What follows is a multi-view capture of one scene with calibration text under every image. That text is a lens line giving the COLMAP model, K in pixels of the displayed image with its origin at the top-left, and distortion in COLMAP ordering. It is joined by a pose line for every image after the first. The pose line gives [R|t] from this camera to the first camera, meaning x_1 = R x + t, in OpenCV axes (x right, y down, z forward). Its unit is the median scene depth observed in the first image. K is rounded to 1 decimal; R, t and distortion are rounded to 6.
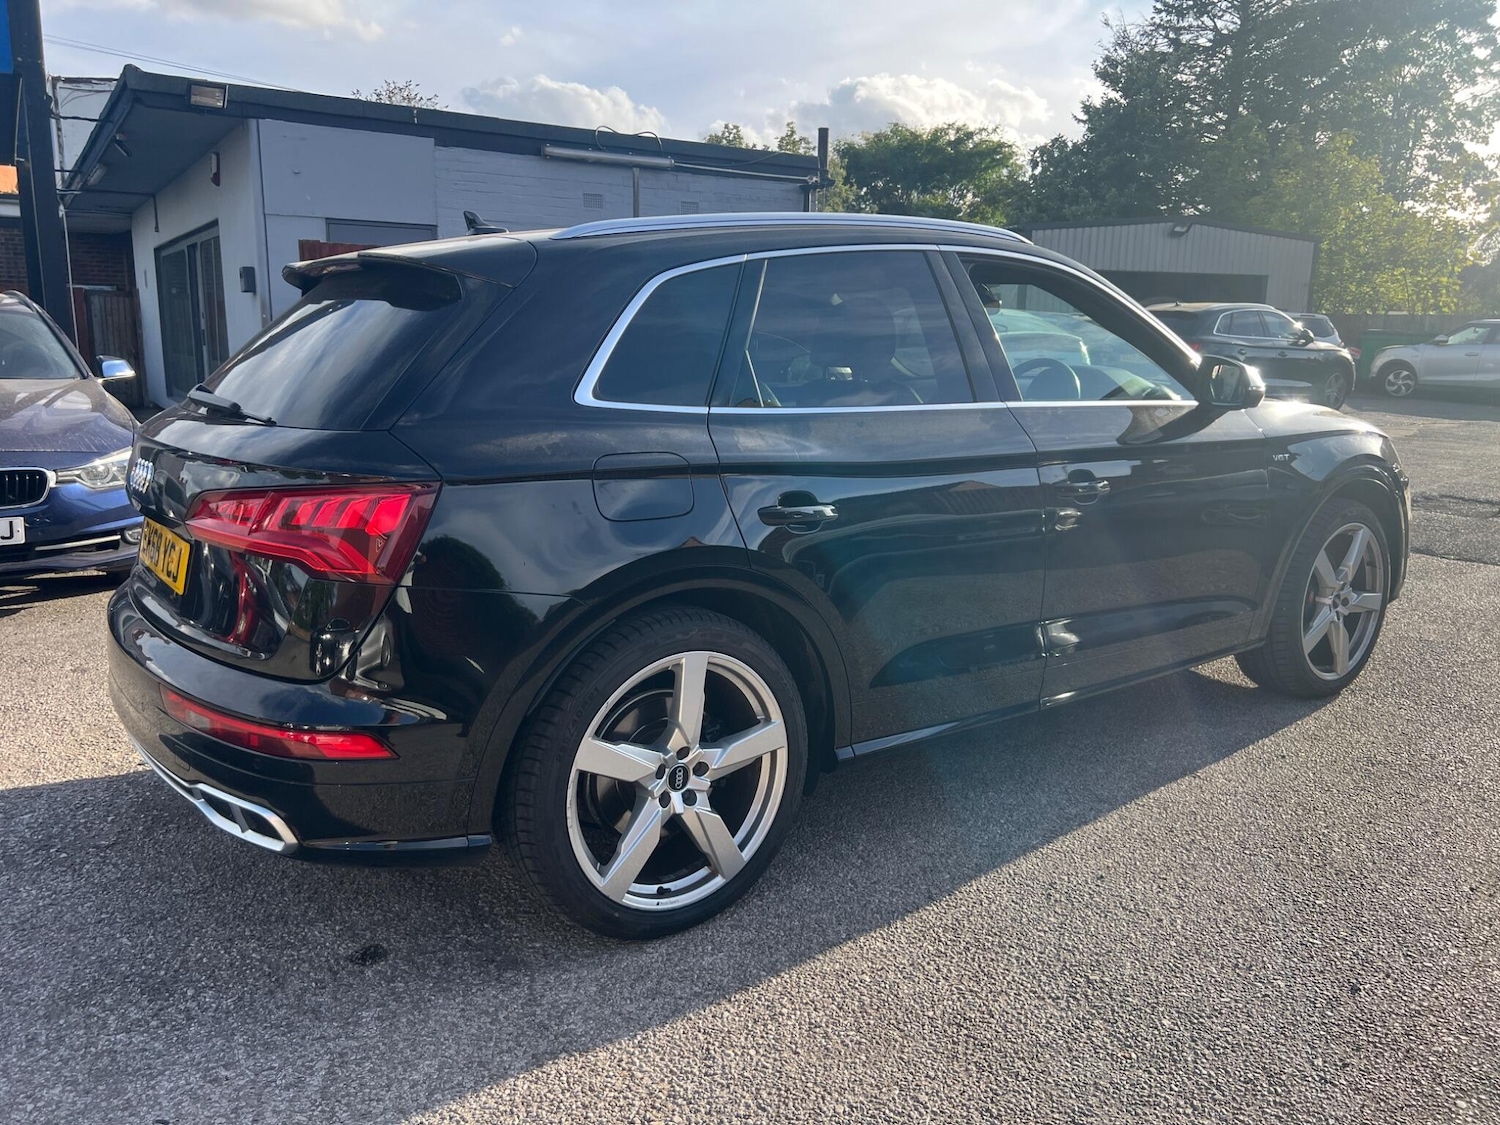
lens RADIAL K [[1119.2, 0, 757.8], [0, 1119.2, 561.7], [0, 0, 1]] dist [0.033423, -0.037631]
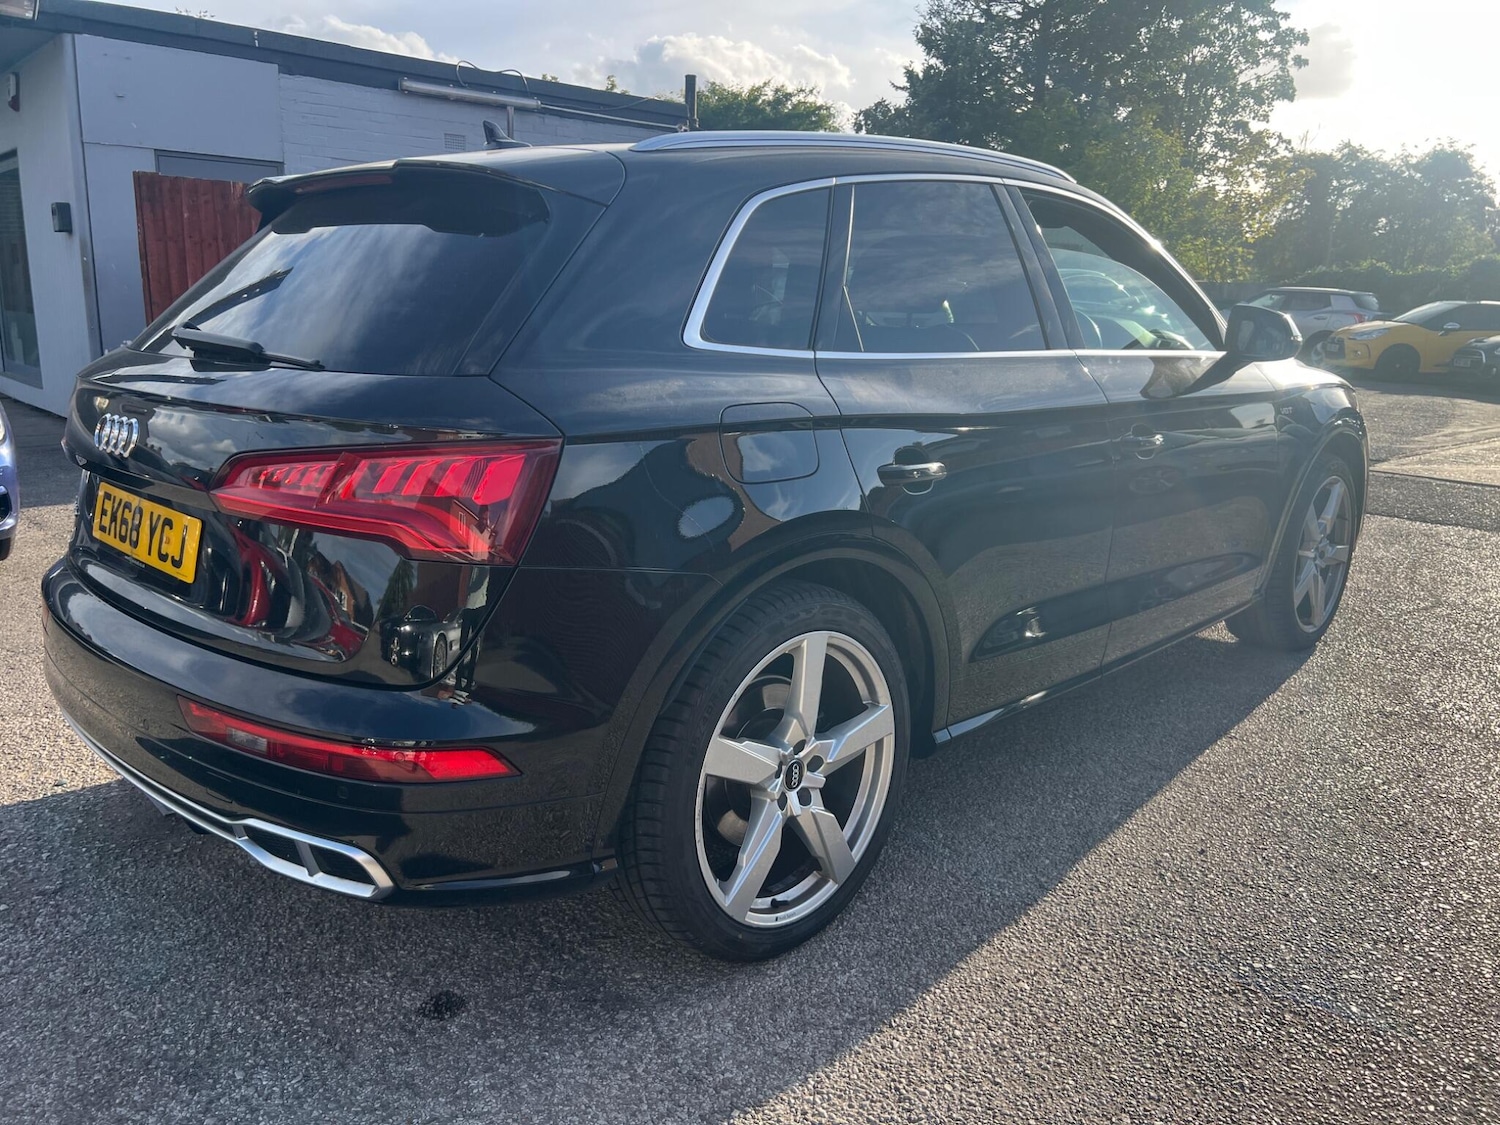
lens RADIAL K [[1119.2, 0, 757.8], [0, 1119.2, 561.7], [0, 0, 1]] dist [0.033423, -0.037631]
pose [[0.987353, -0.025397, 0.156487, -0.228396], [0.020336, 0.999220, 0.033857, -0.004649], [-0.157225, -0.030246, 0.987100, 0.140061]]
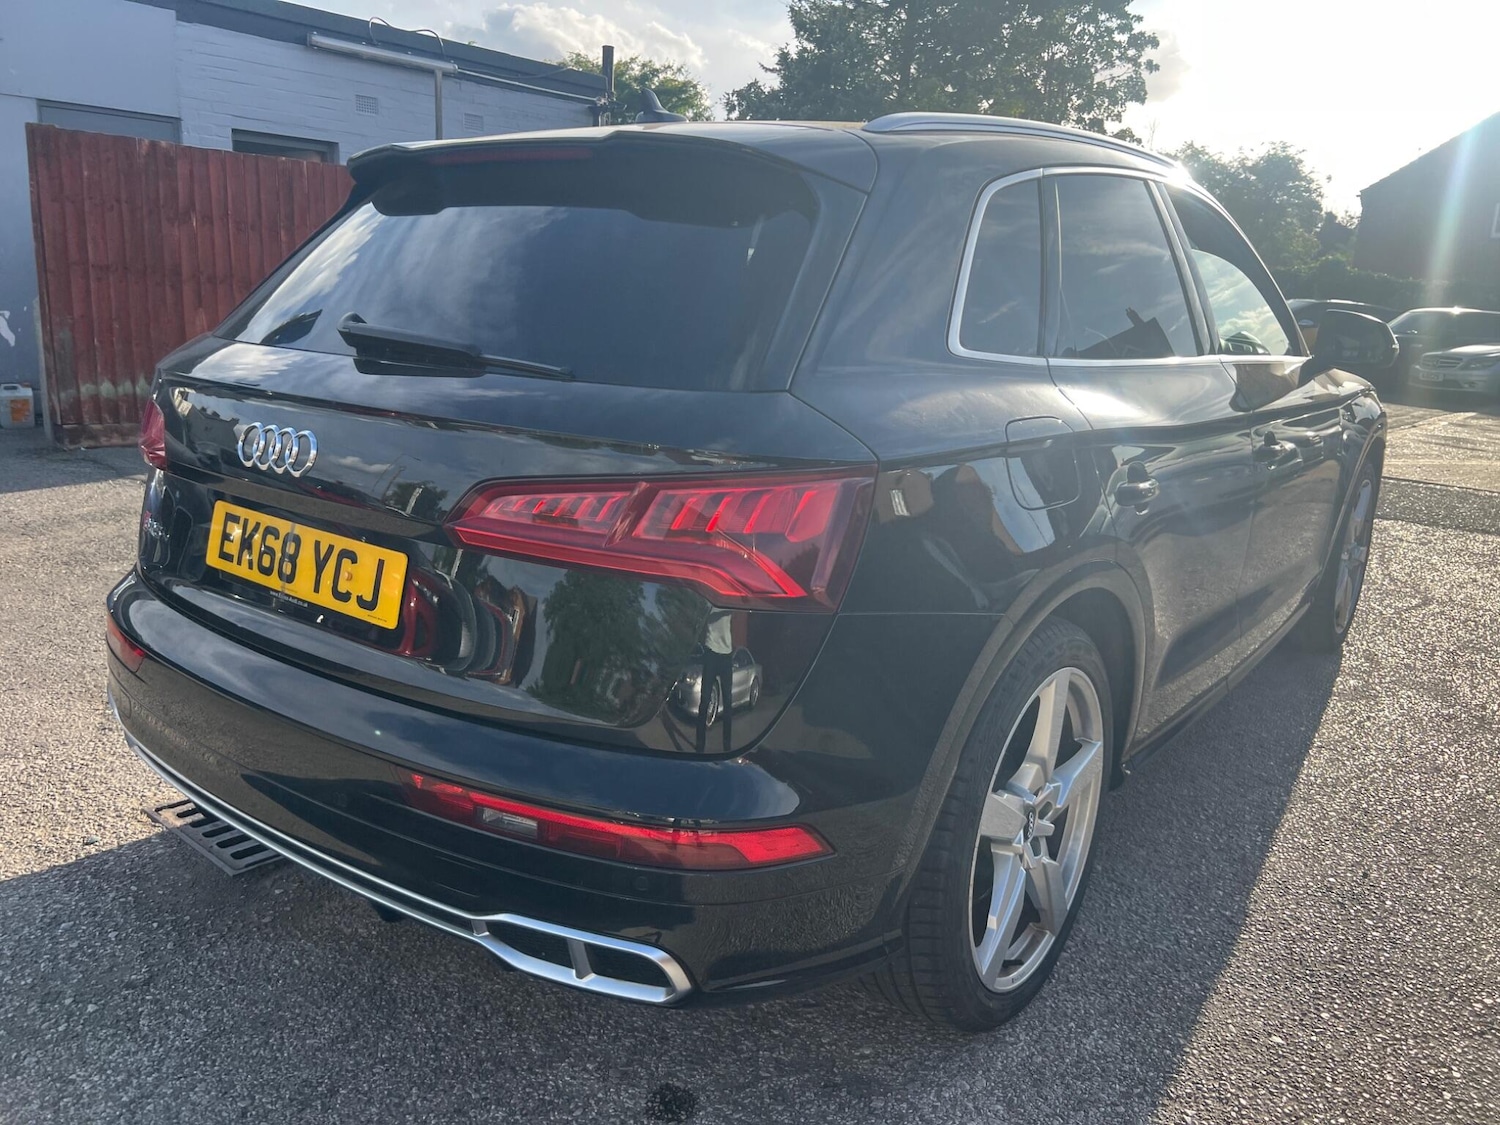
lens RADIAL K [[1119.5, 0, 760.5], [0, 1119.5, 563.5], [0, 0, 1]] dist [0.025131, -0.025297]
pose [[0.959595, -0.033260, 0.279412, -0.466691], [0.018731, 0.998338, 0.054509, -0.040513], [-0.280760, -0.047073, 0.958623, 0.285121]]
